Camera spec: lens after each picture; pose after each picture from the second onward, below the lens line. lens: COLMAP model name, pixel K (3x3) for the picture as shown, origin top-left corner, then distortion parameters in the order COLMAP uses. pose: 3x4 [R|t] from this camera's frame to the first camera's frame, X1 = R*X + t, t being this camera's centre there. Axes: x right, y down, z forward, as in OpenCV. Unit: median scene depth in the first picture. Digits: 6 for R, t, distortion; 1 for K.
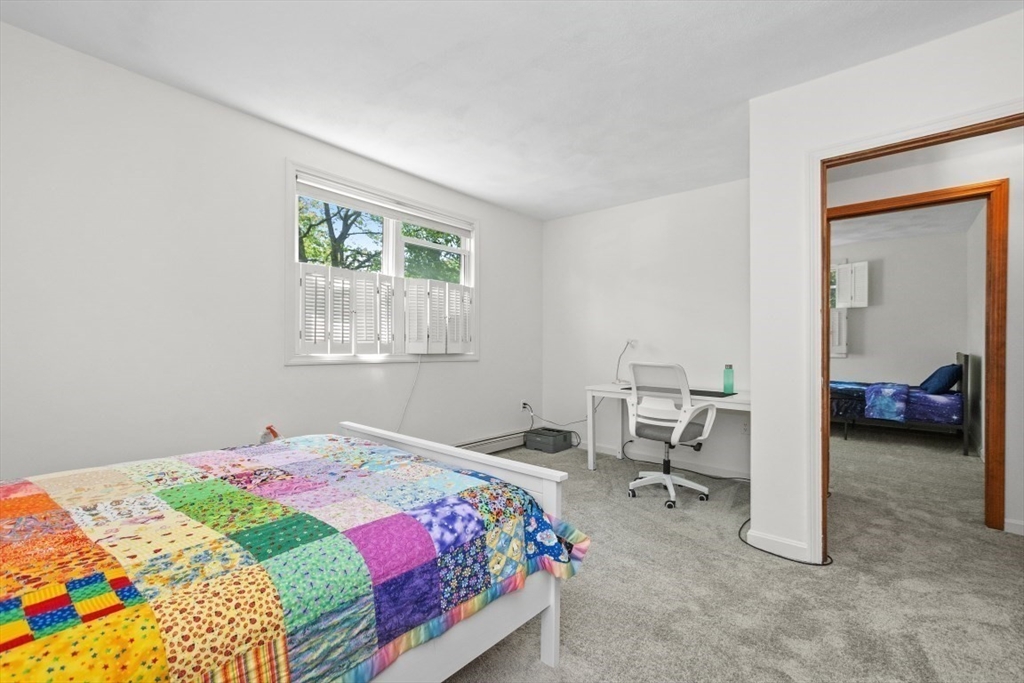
lens RADIAL K [[446.7, 0, 508.6], [0, 446.7, 350.1], [0, 0, 1]] dist [-0.024210, -0.000020]
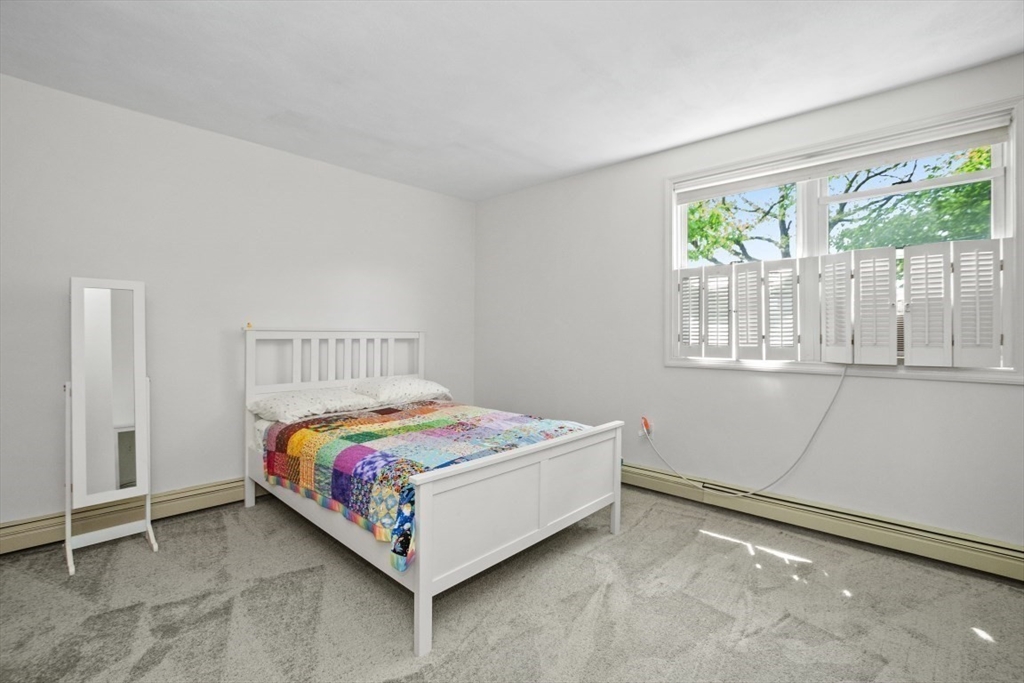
lens RADIAL K [[446.7, 0, 508.6], [0, 446.7, 350.1], [0, 0, 1]] dist [-0.024210, -0.000020]
pose [[-0.021048, 0.022499, -0.999525, 1.085586], [-0.012983, 0.999656, 0.022776, -0.046432], [0.999694, 0.013456, -0.020748, 1.159797]]
